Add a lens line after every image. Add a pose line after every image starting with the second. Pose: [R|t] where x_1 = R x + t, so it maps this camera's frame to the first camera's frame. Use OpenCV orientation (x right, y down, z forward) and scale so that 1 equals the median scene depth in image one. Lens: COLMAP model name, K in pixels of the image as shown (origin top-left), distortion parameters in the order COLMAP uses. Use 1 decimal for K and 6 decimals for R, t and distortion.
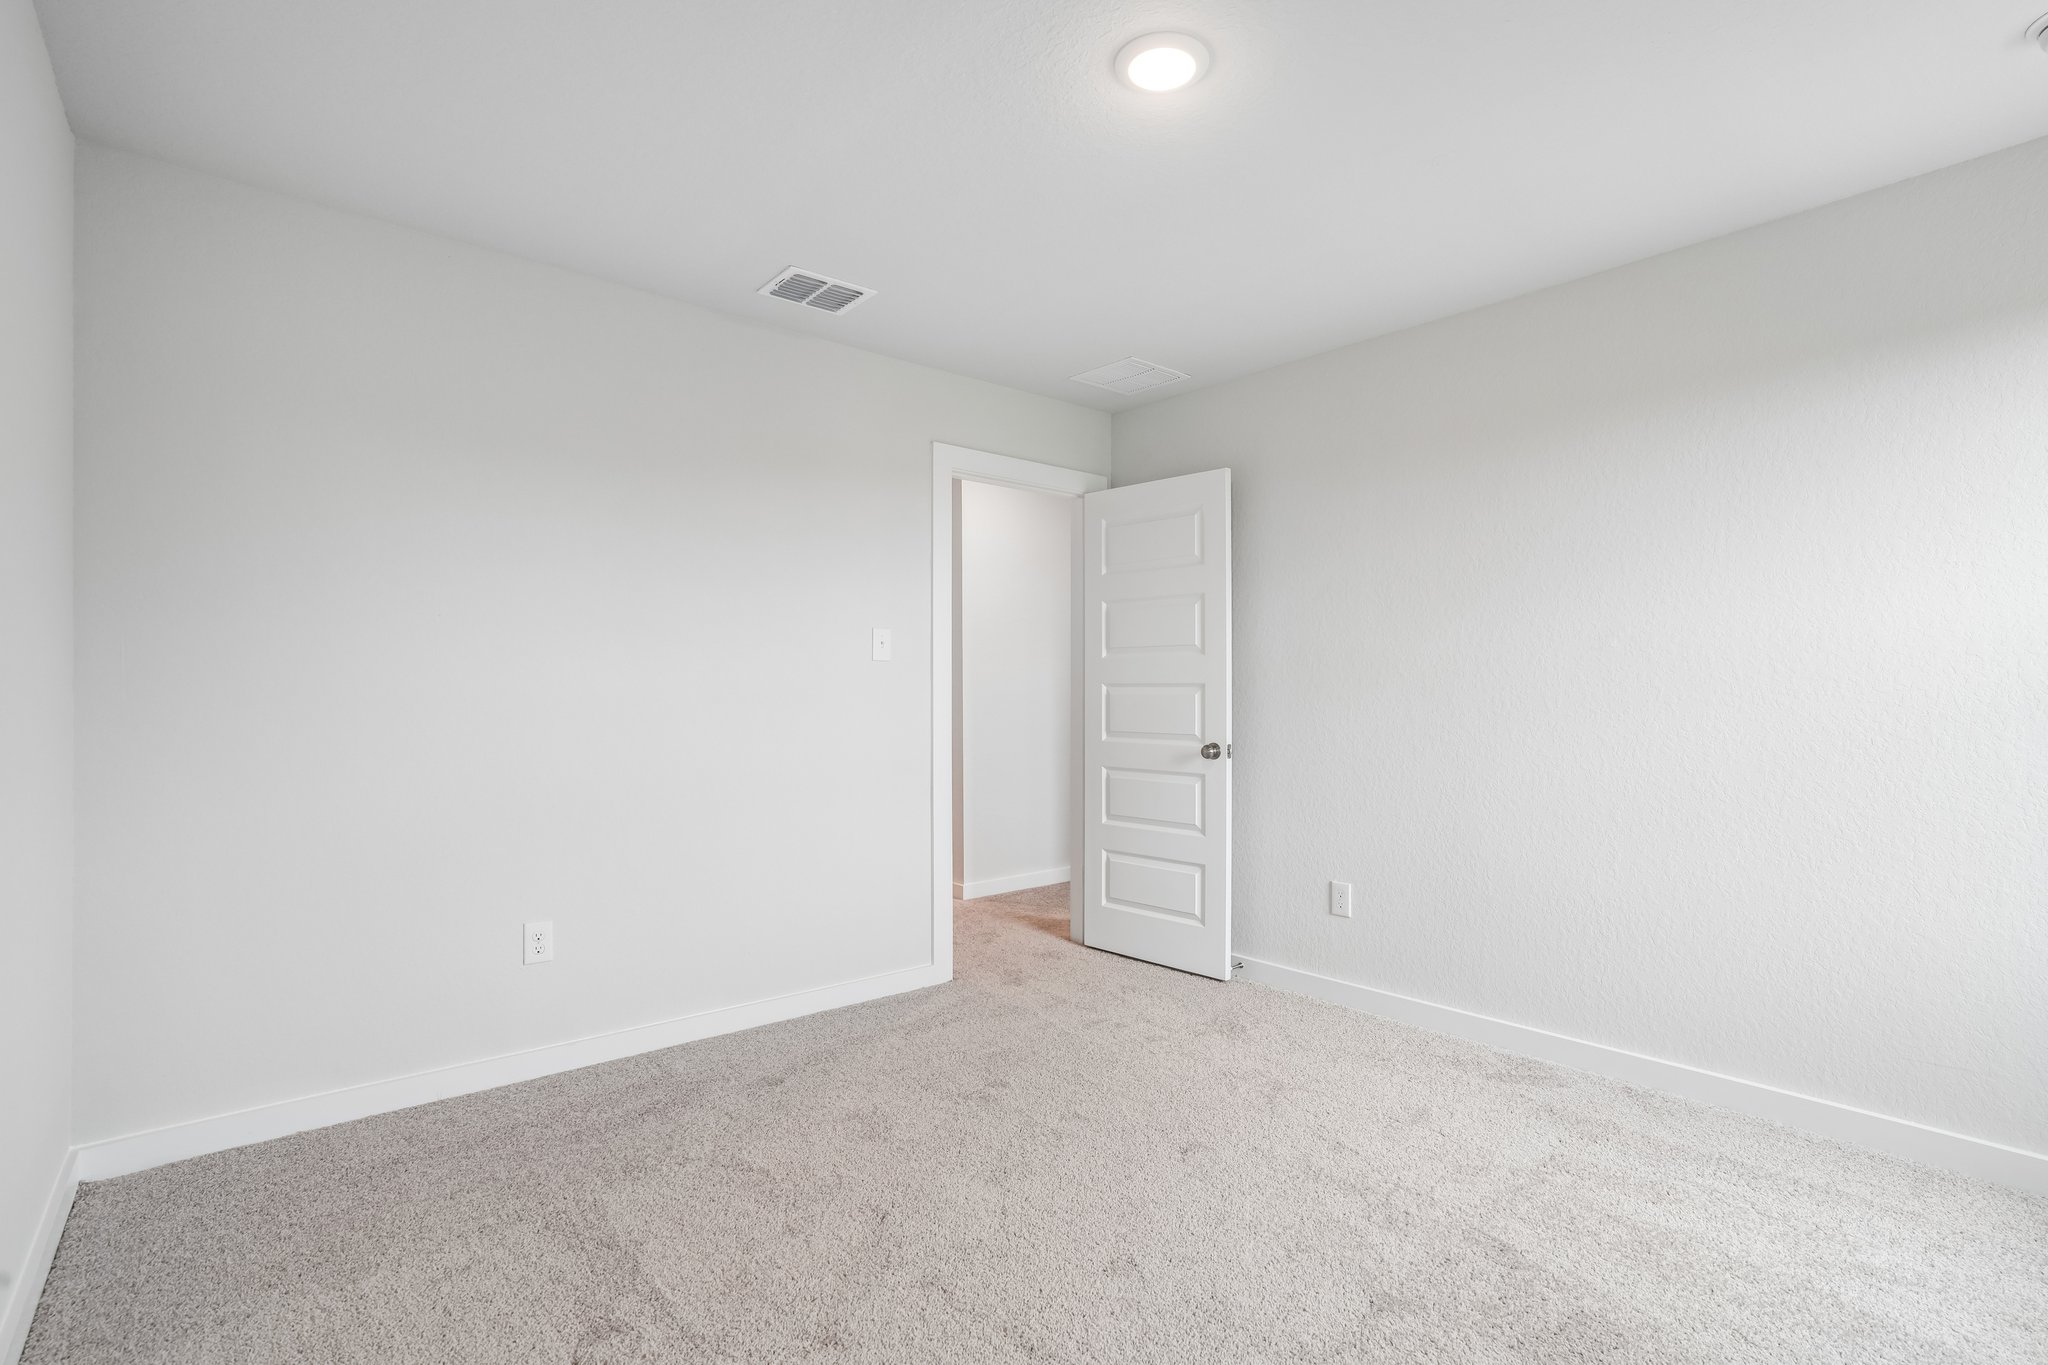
lens RADIAL K [[929.0, 0, 1037.4], [0, 929.0, 685.6], [0, 0, 1]] dist [-0.045001, 0.010023]
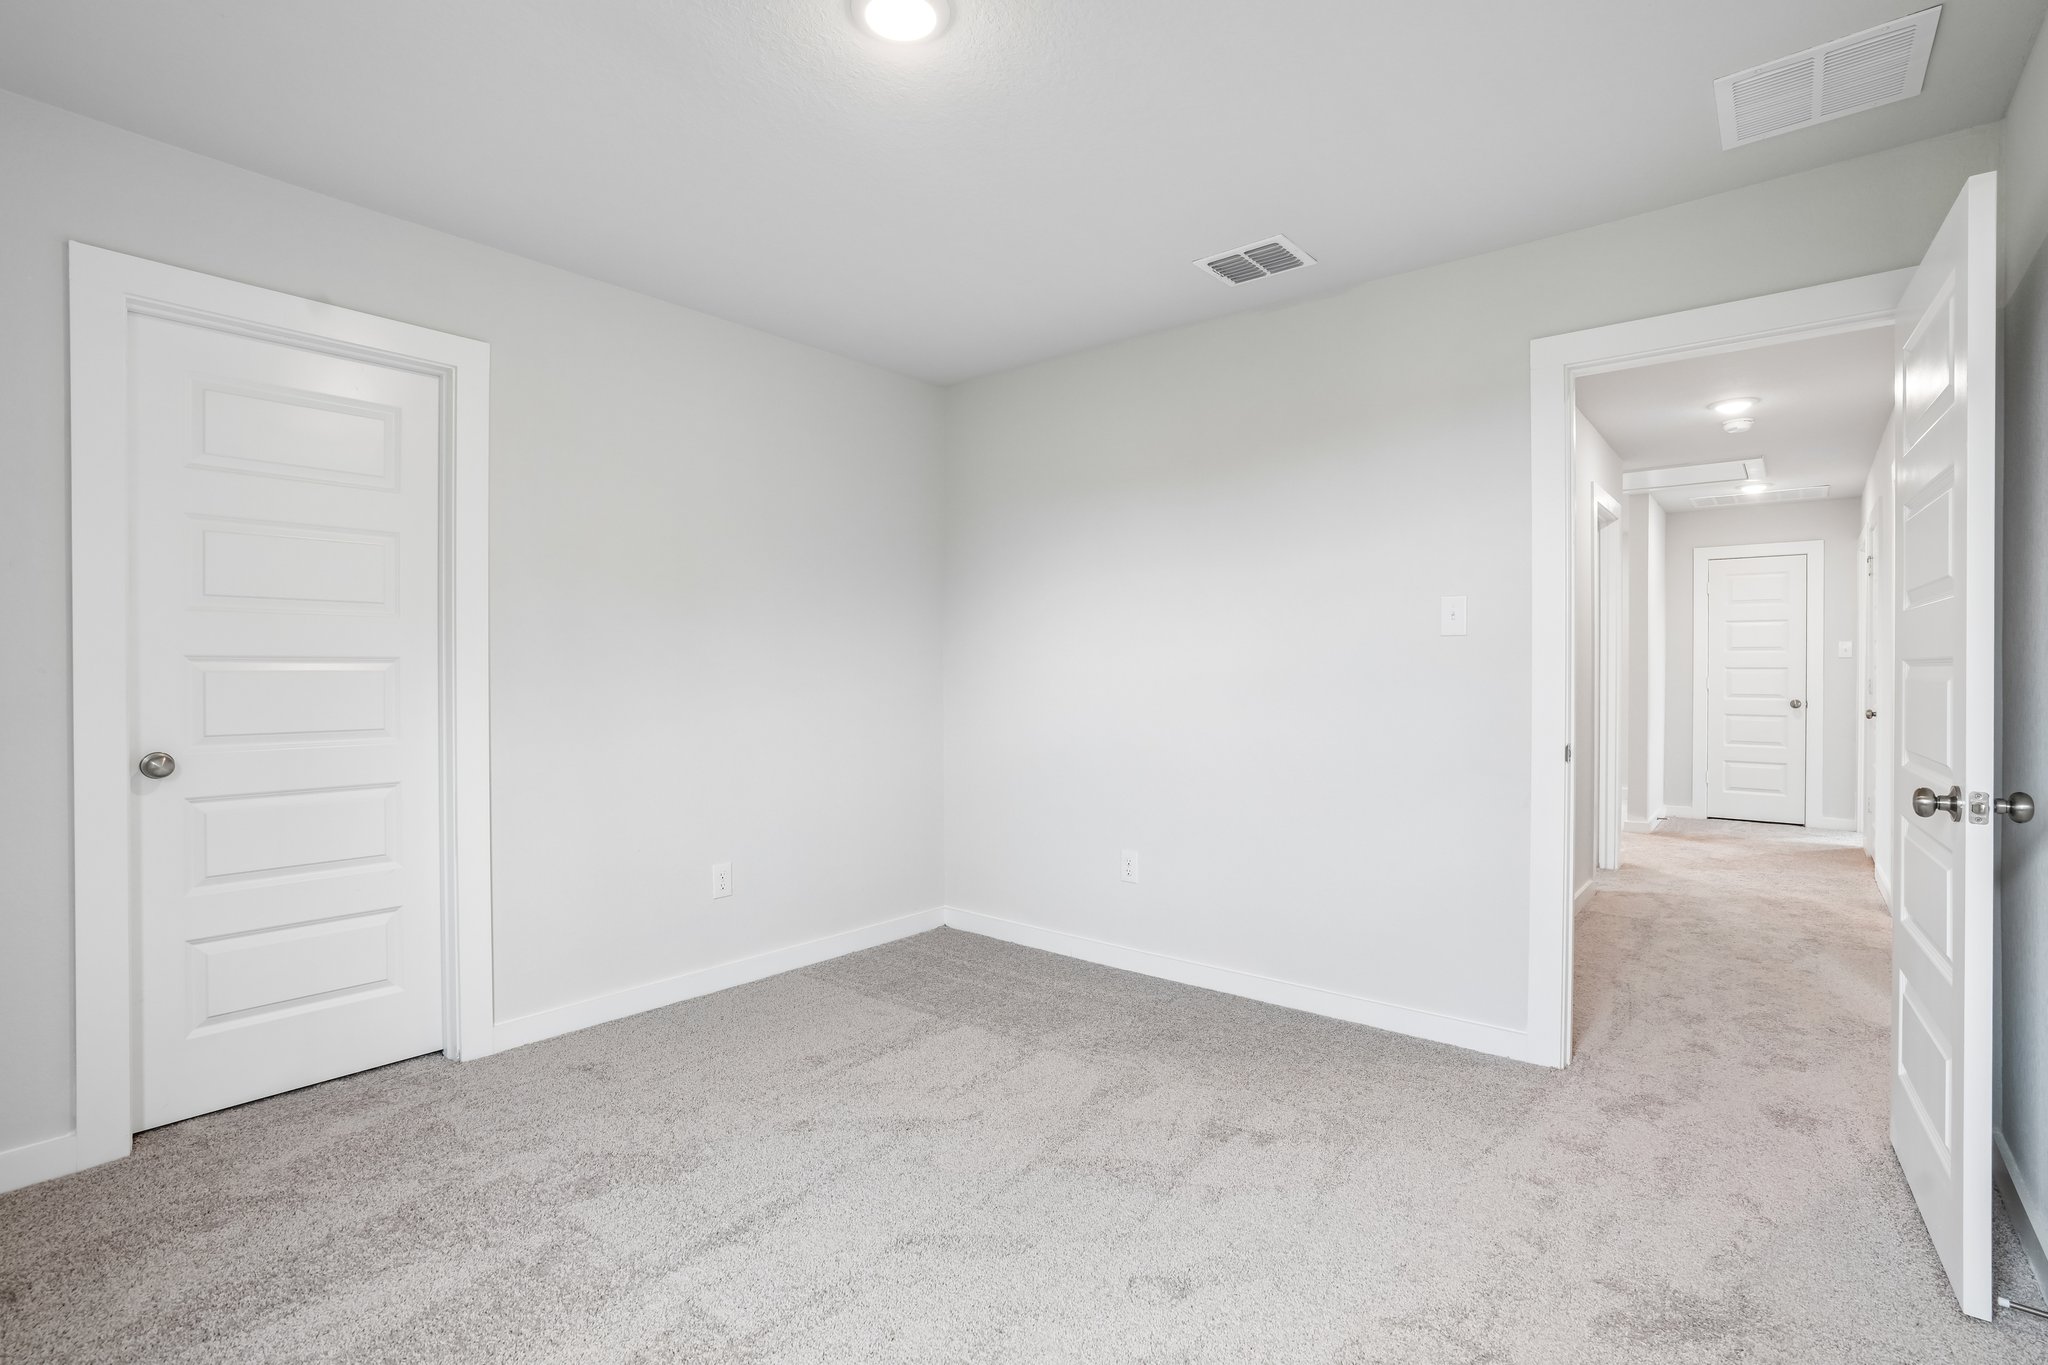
lens RADIAL K [[929.0, 0, 1031.4], [0, 929.0, 675.5], [0, 0, 1]] dist [-0.045001, 0.010023]
pose [[0.197214, 0.006665, -0.980338, 0.669949], [0.003992, 0.999963, 0.007601, 0.000867], [0.980352, -0.005412, 0.197181, 0.573831]]
